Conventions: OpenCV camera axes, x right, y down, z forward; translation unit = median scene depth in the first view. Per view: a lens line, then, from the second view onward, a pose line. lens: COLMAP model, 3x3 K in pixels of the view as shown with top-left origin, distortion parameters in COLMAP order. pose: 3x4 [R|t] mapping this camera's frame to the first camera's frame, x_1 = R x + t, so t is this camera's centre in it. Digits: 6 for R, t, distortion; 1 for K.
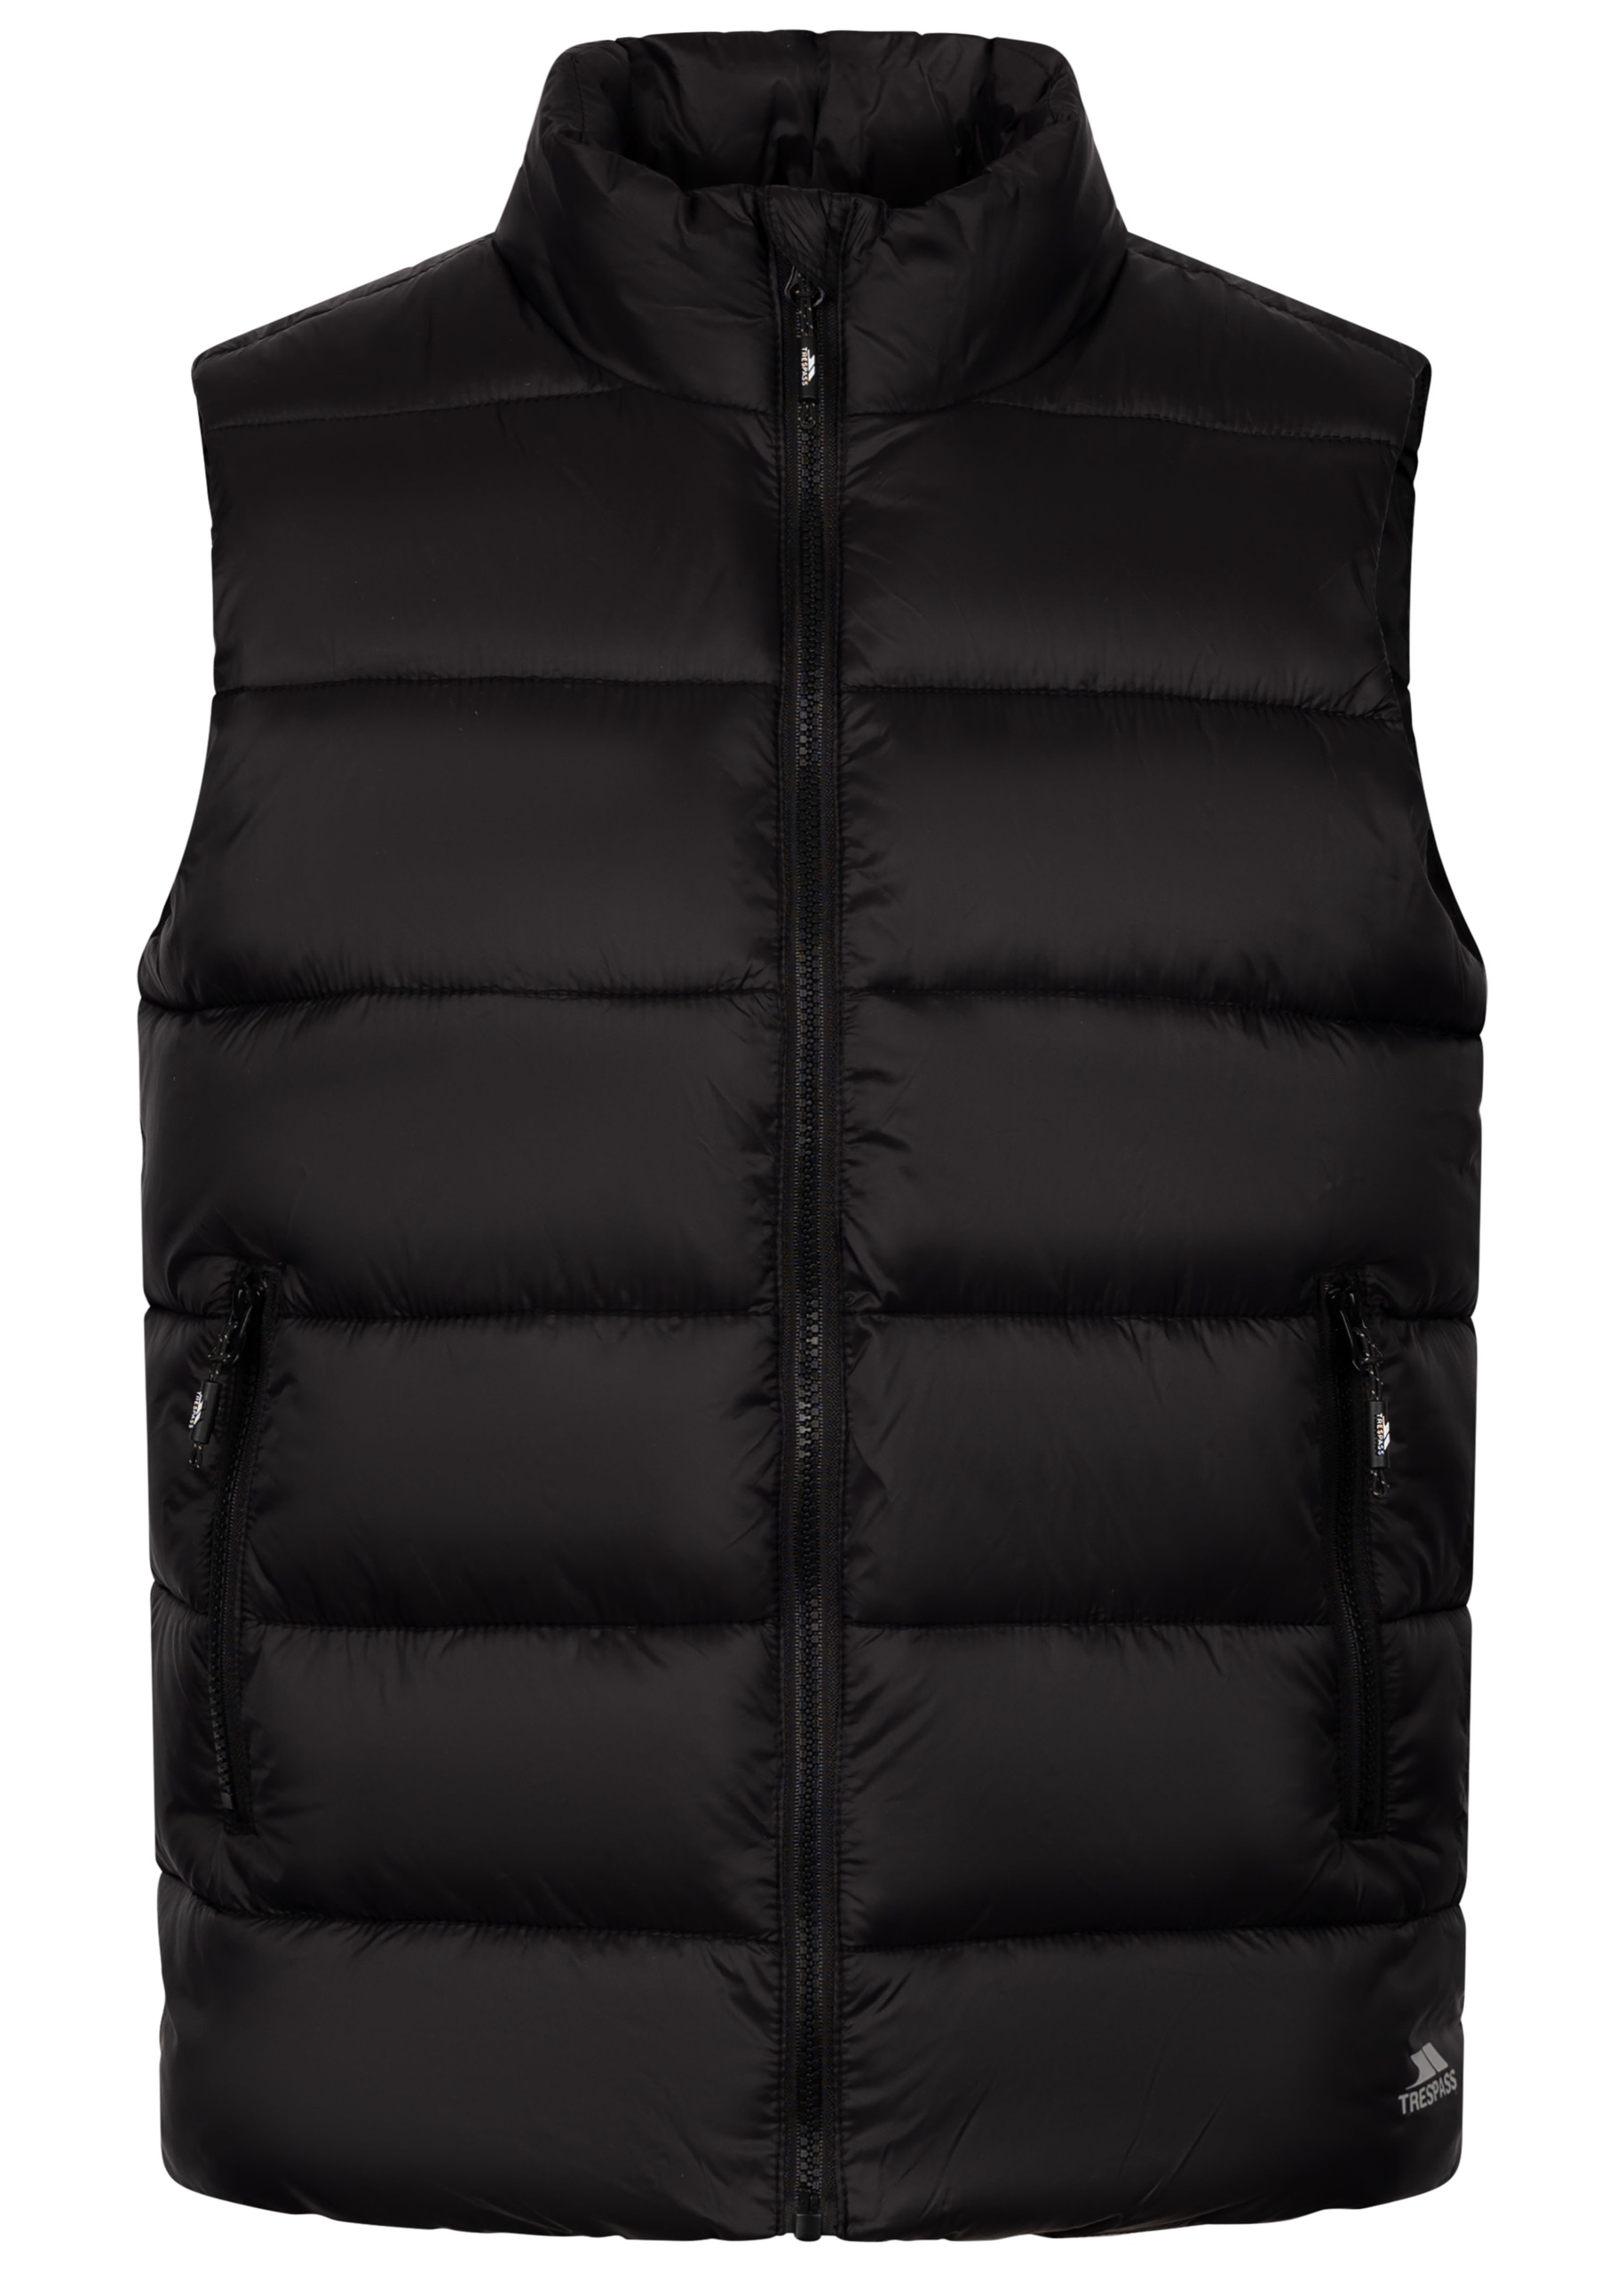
lens RADIAL K [[4723.9, 0, 807.1], [0, 4723.9, 1126.8], [0, 0, 1]] dist [-0.514084, 0.000000]
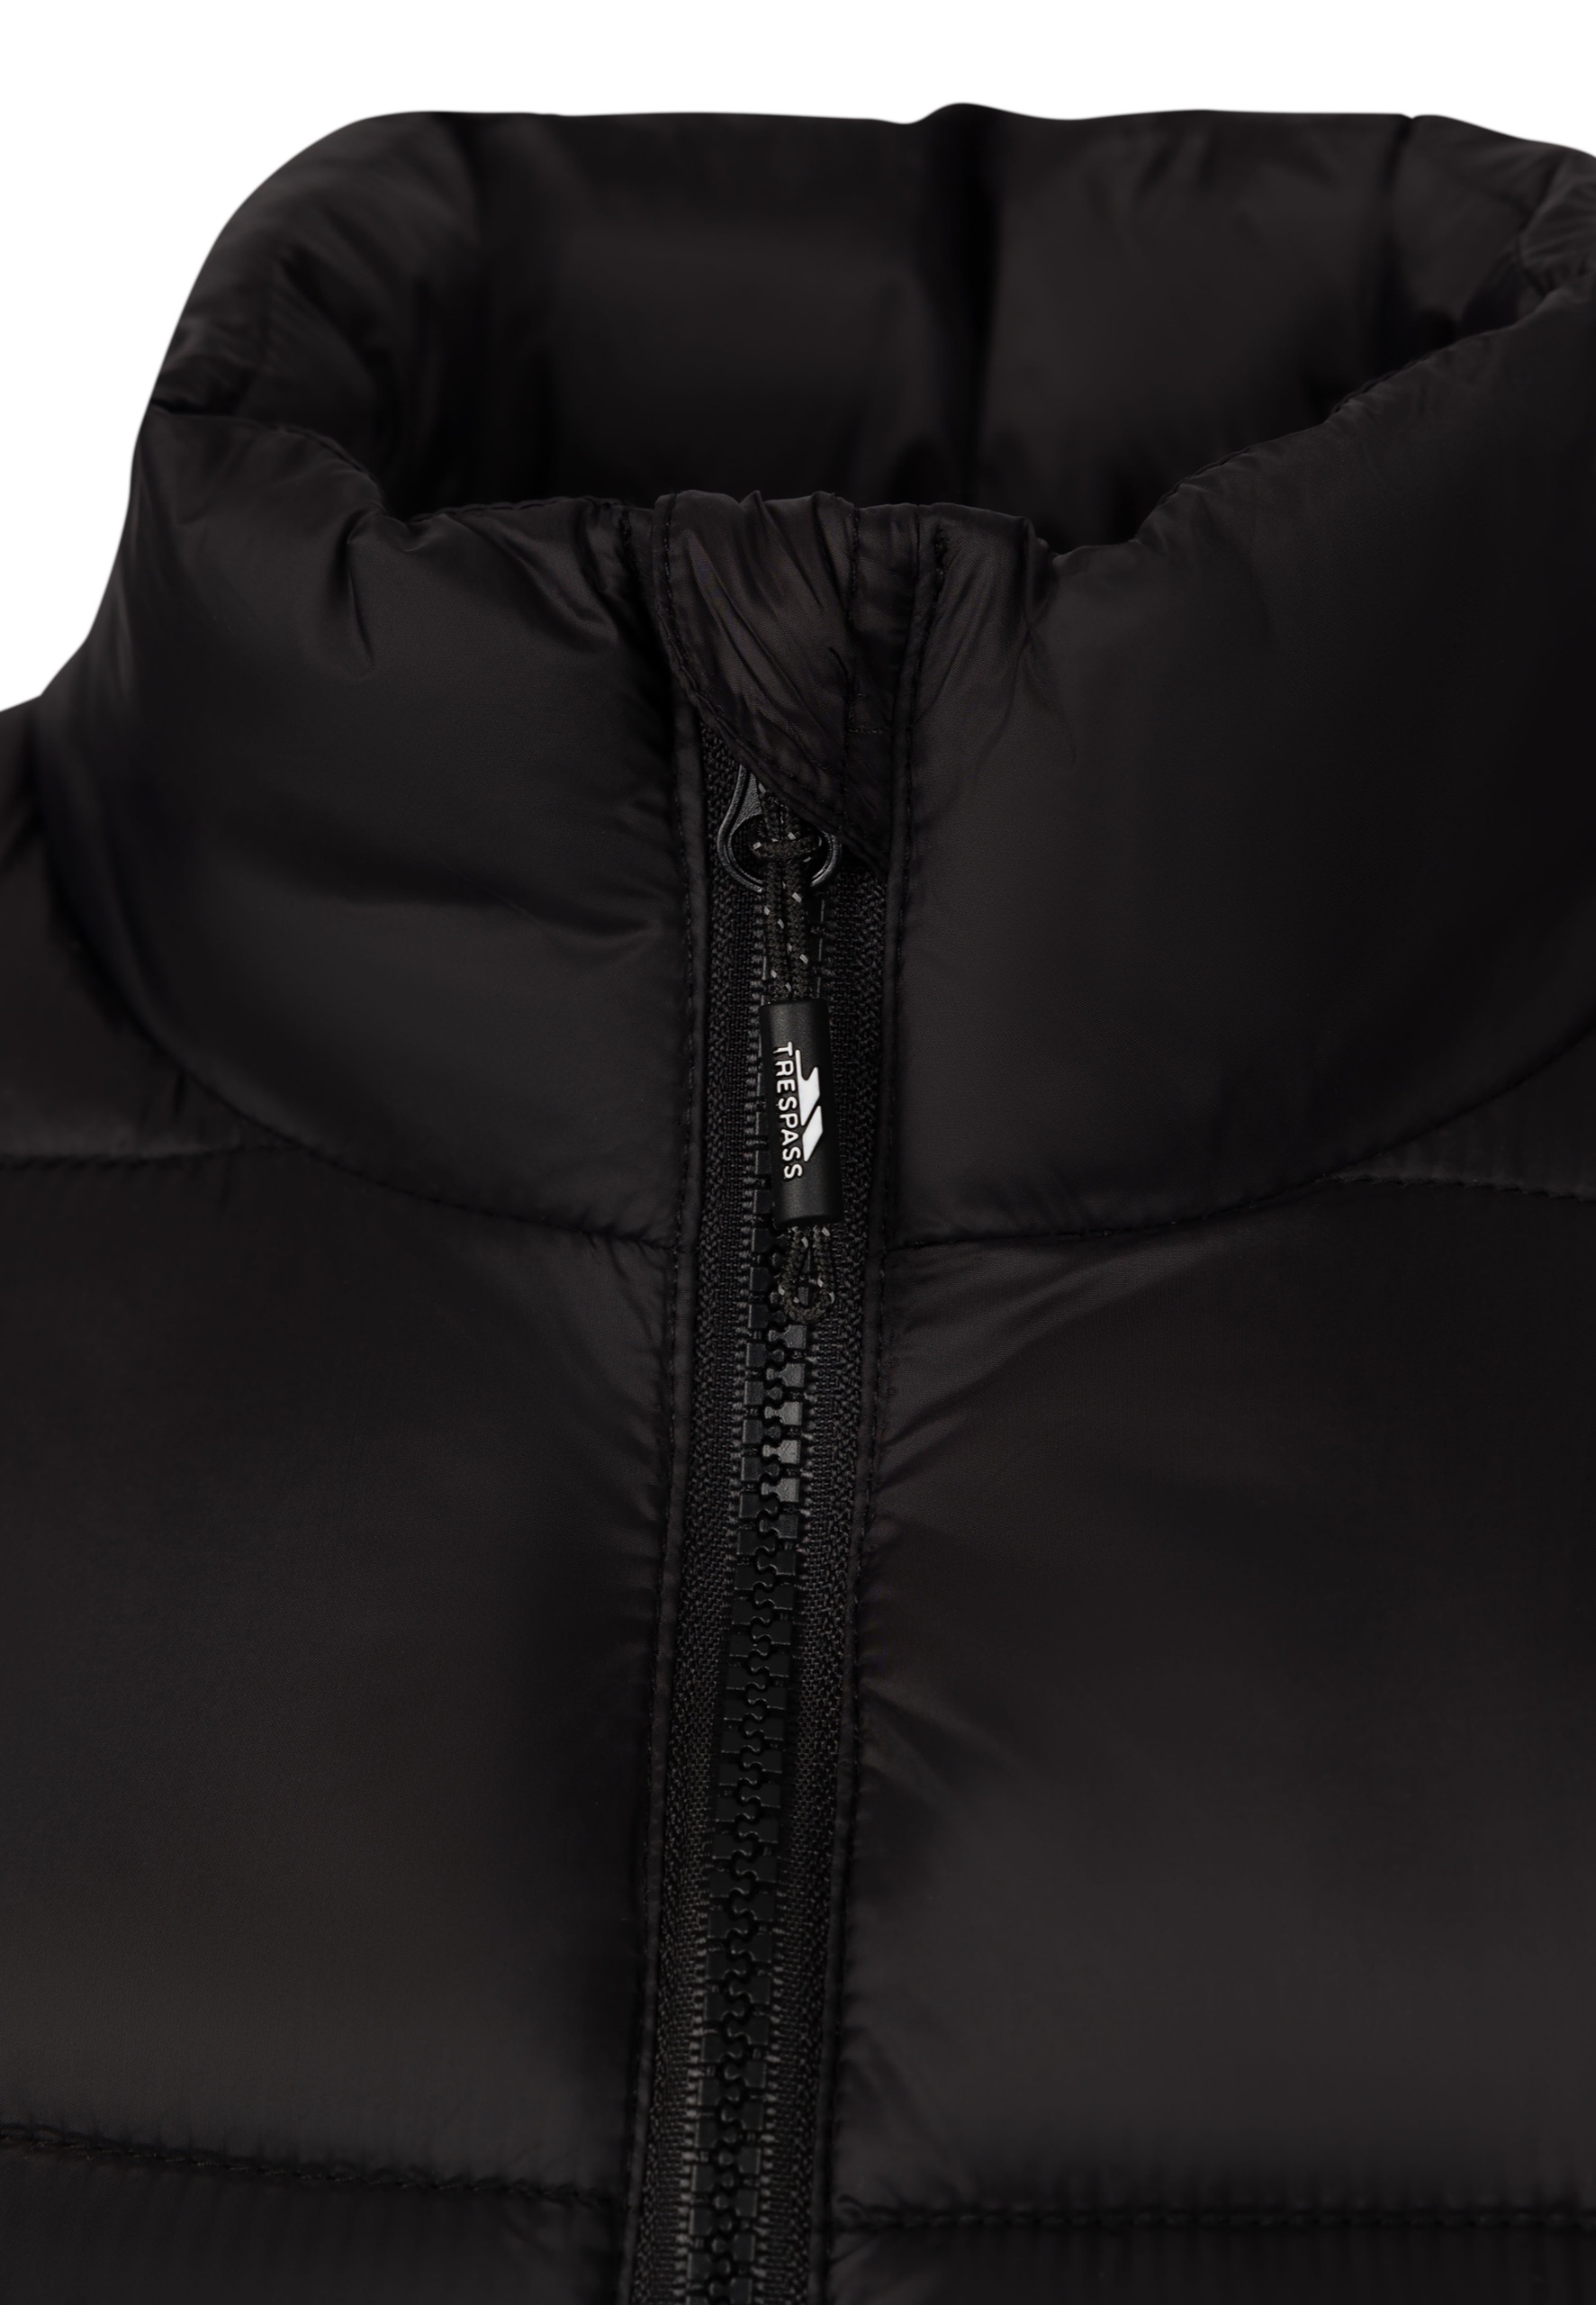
lens RADIAL K [[4617.7, 0, 792.1], [0, 4617.7, 1160.7], [0, 0, 1]] dist [0.472437, 0.000000]
pose [[0.991551, 0.001034, -0.129710, 0.041585], [-0.019468, 0.989828, -0.140929, -0.114464], [0.128245, 0.142264, 0.981486, 0.697277]]
